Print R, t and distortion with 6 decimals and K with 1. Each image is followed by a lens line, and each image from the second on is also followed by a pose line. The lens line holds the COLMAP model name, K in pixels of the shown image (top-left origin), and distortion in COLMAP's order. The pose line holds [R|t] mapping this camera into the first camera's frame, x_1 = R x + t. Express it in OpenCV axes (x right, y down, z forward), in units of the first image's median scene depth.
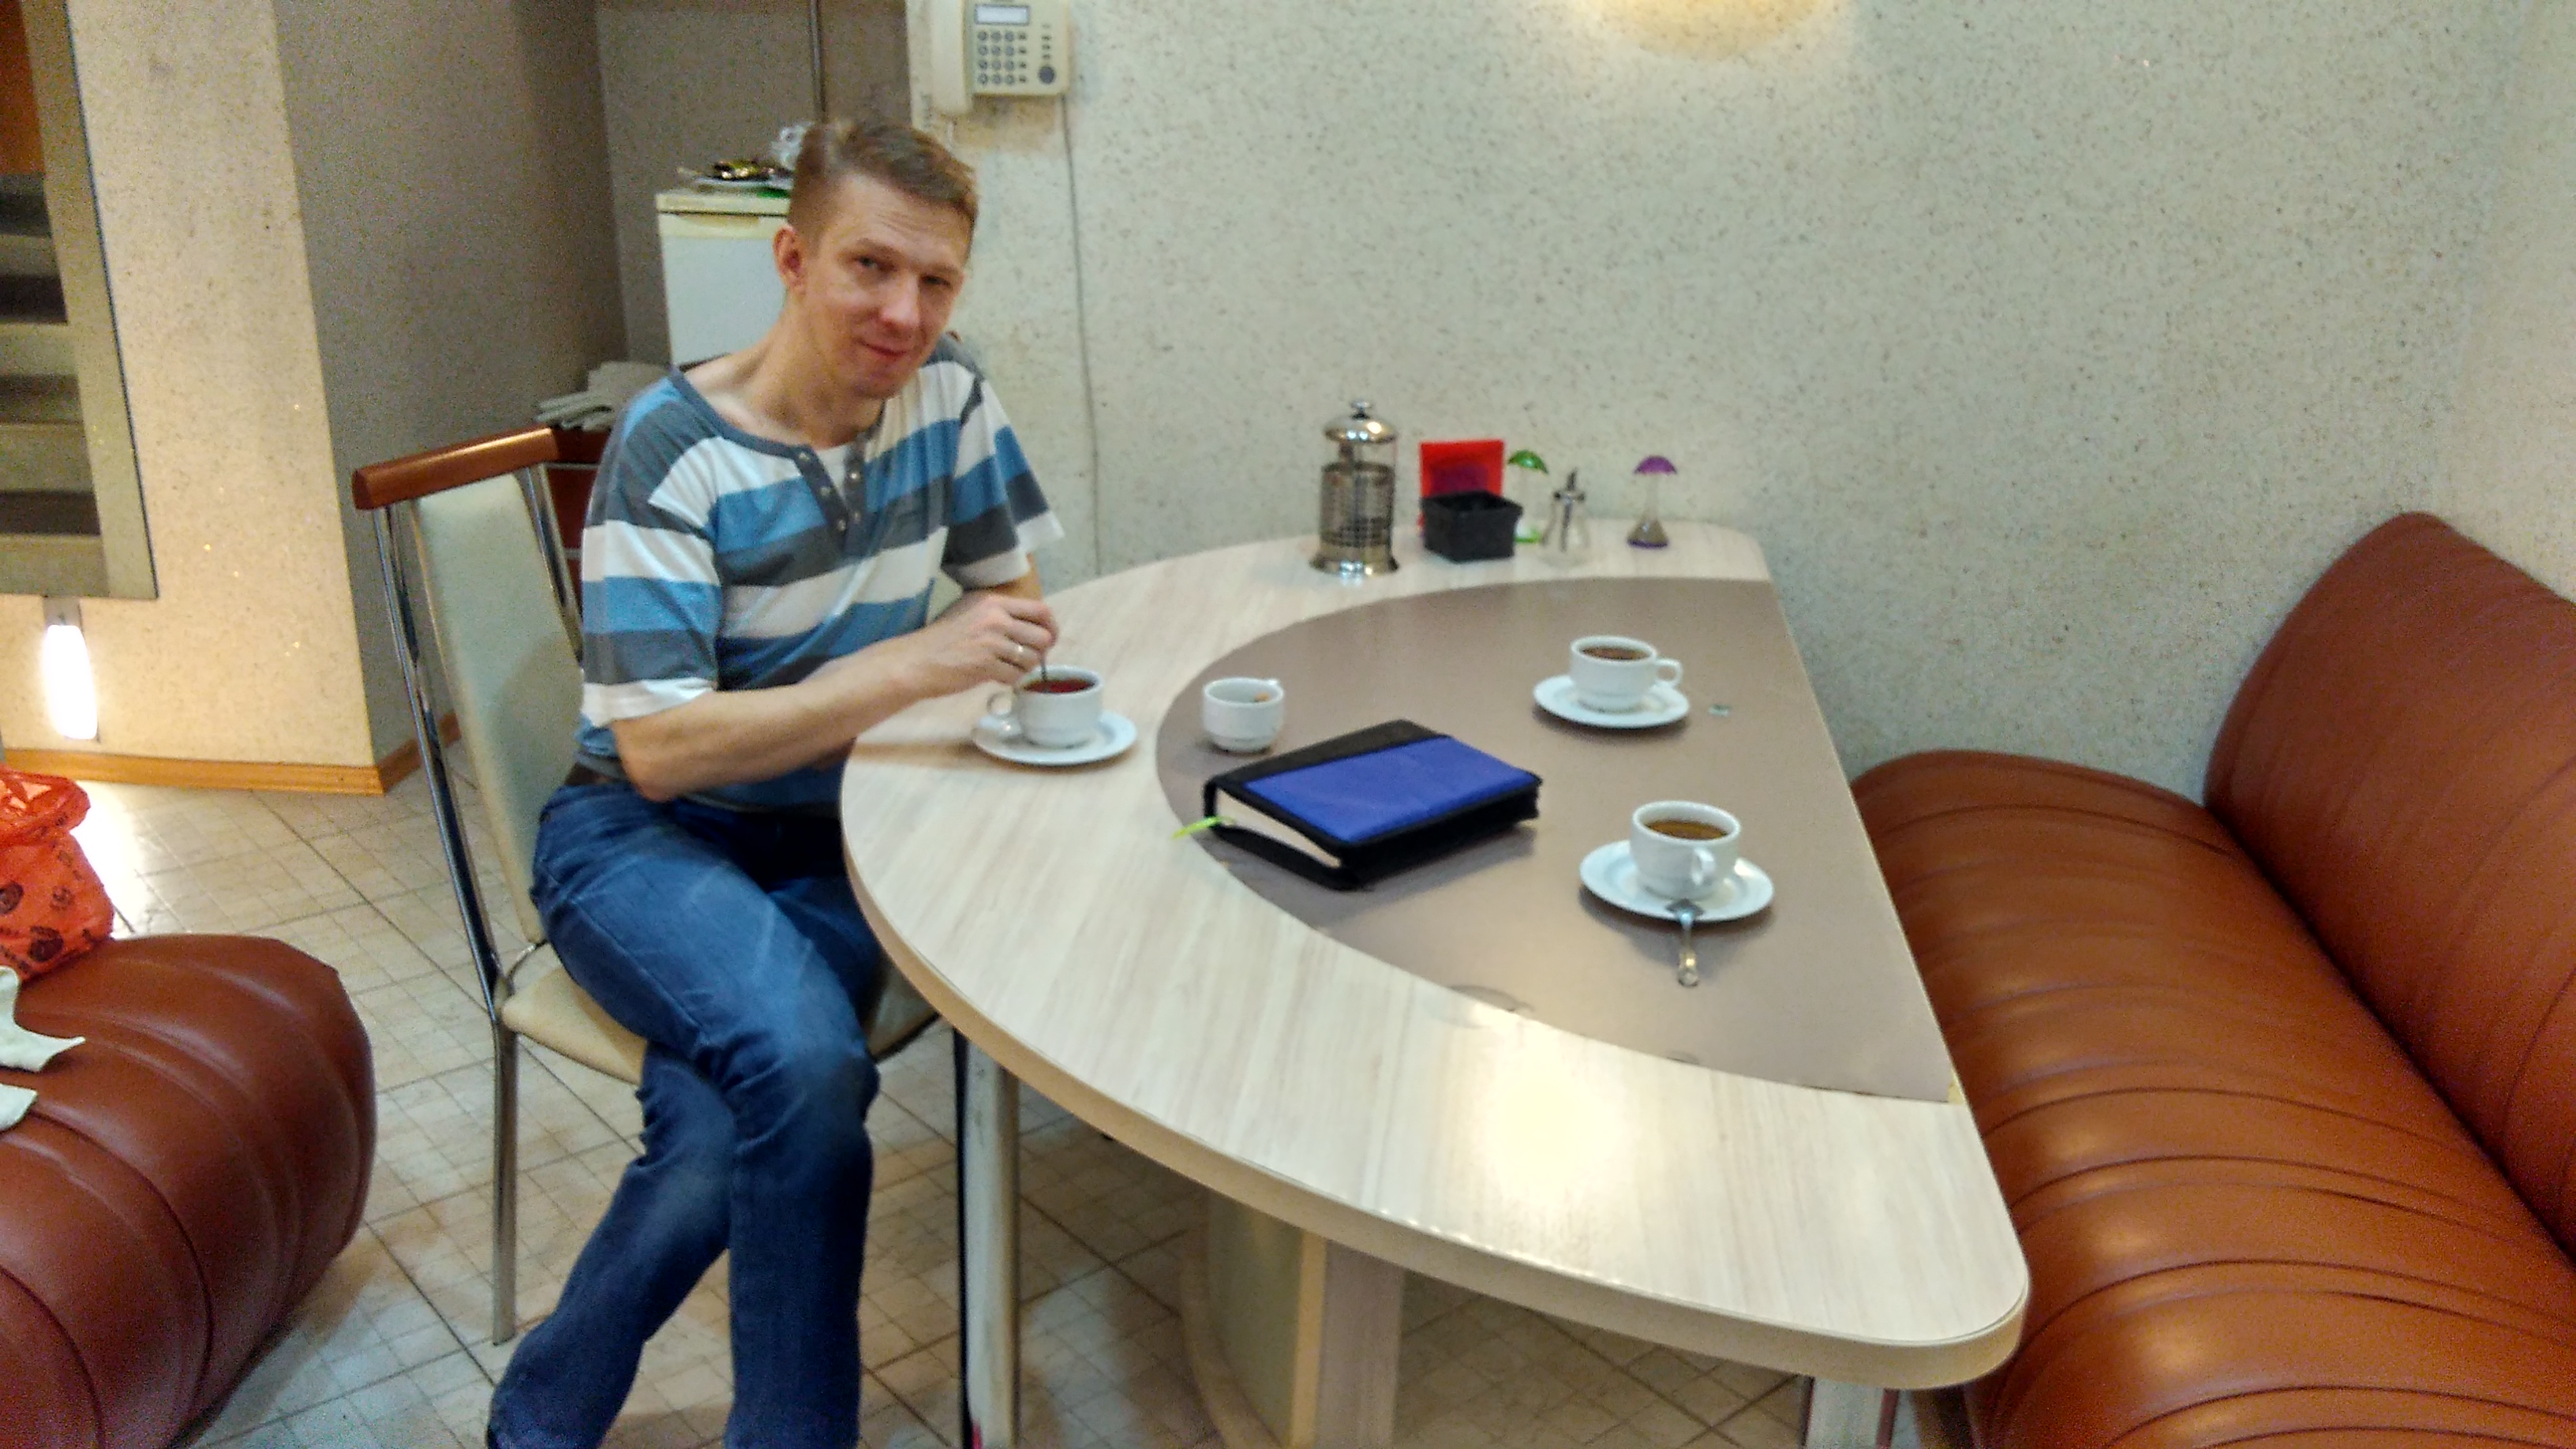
lens RADIAL K [[2190.3, 0, 1277.2], [0, 2190.3, 739.3], [0, 0, 1]] dist [0.122798, -0.221850]
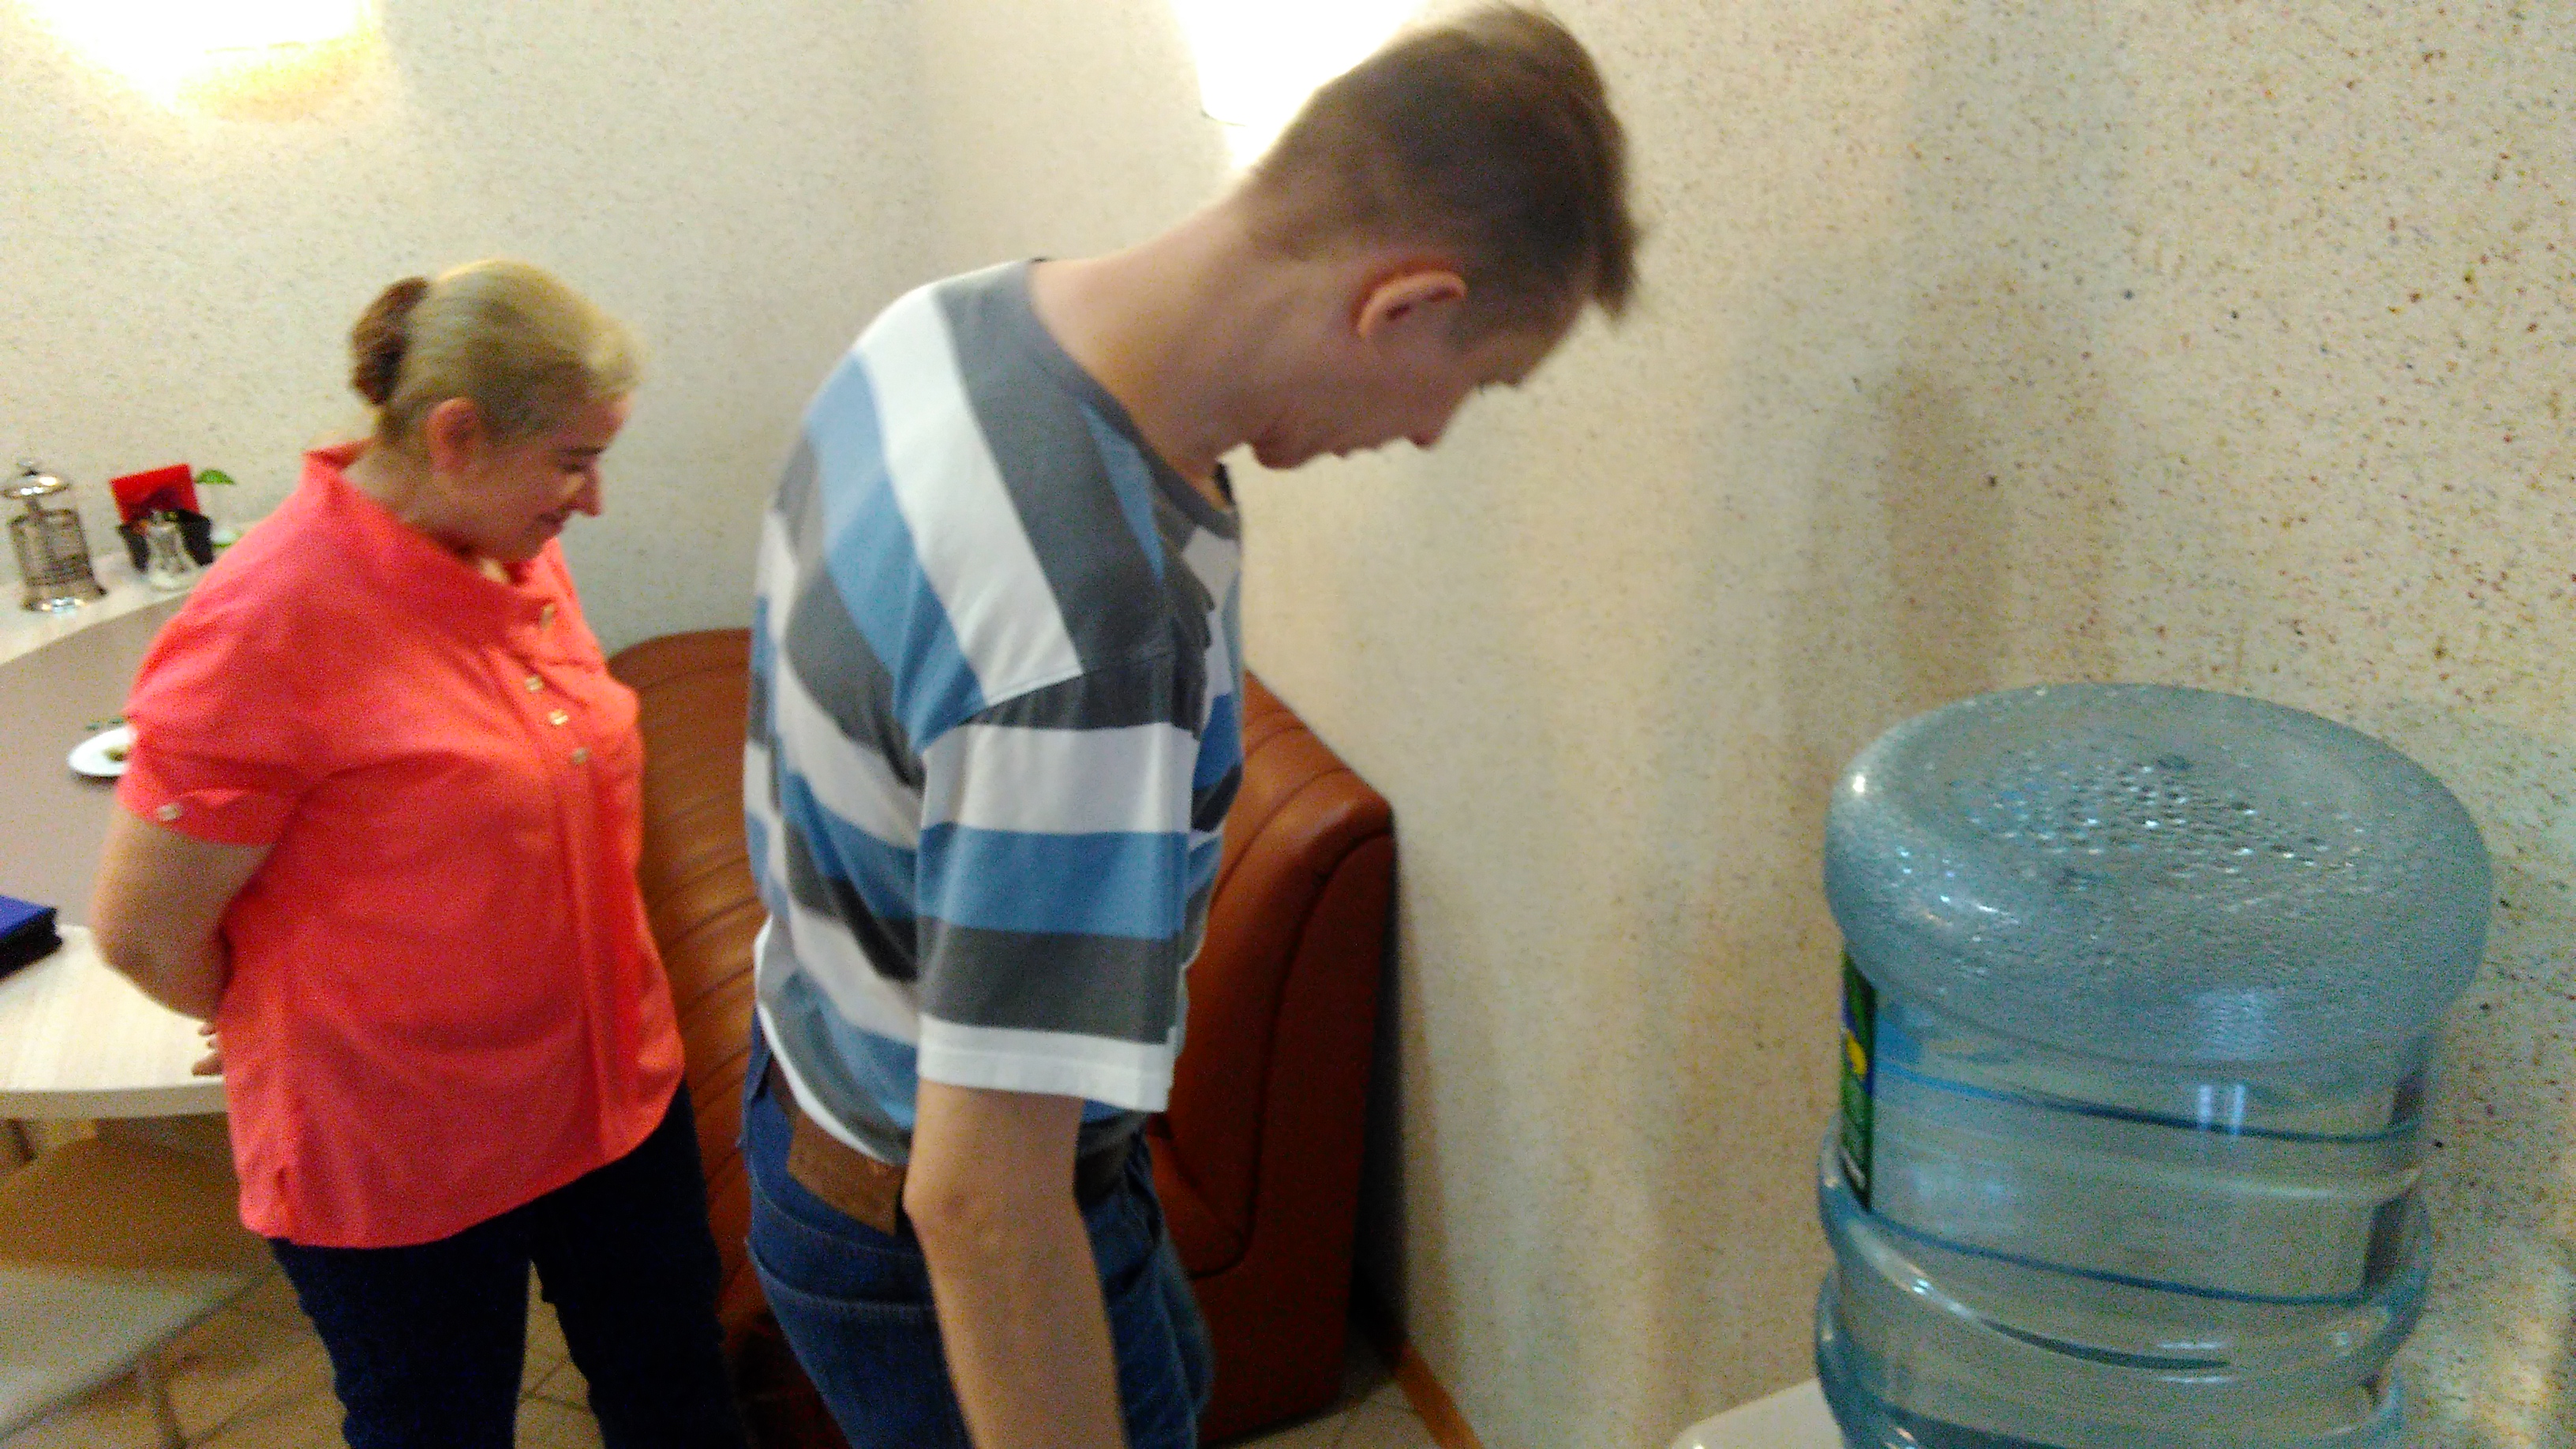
lens RADIAL K [[2190.3, 0, 1294.9], [0, 2190.3, 724.2], [0, 0, 1]] dist [0.122798, -0.221850]
pose [[0.887380, -0.238296, 0.394680, 0.124598], [0.217697, 0.971193, 0.096917, 0.010443], [-0.406405, -0.000082, 0.913693, -0.308419]]
